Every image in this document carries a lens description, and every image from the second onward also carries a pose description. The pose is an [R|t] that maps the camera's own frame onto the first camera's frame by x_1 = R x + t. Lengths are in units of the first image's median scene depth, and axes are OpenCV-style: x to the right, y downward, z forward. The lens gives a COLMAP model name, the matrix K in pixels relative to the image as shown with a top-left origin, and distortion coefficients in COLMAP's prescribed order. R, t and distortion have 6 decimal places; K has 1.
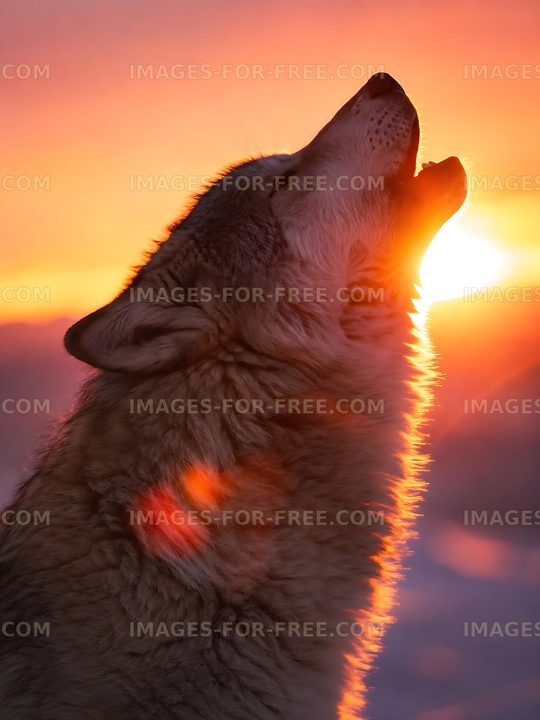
lens RADIAL K [[577.6, 0, 270.0], [0, 577.6, 360.0], [0, 0, 1]] dist [0.000179, -0.001475]
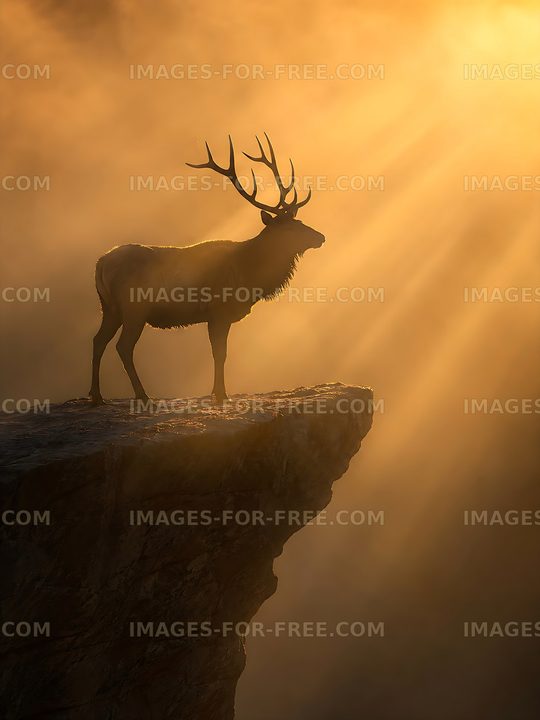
lens RADIAL K [[577.6, 0, 270.0], [0, 577.6, 360.0], [0, 0, 1]] dist [0.000179, -0.001475]
pose [[1.000000, -0.000148, -0.000007, 0.000062], [0.000148, 1.000000, -0.000583, -0.384745], [0.000007, 0.000583, 1.000000, -0.000130]]
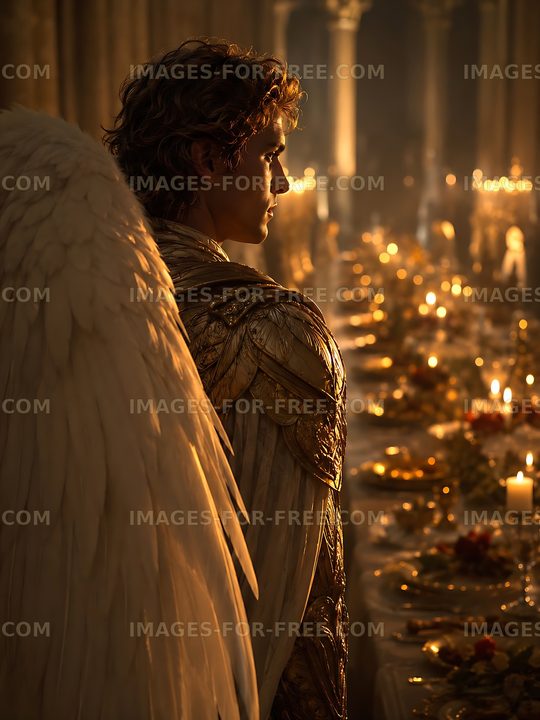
lens RADIAL K [[577.6, 0, 270.0], [0, 577.6, 360.0], [0, 0, 1]] dist [0.000179, -0.001475]
pose [[1.000000, -0.000255, 0.000016, -0.000079], [0.000255, 0.999999, 0.001185, 0.385928], [-0.000017, -0.001185, 0.999999, -0.000537]]
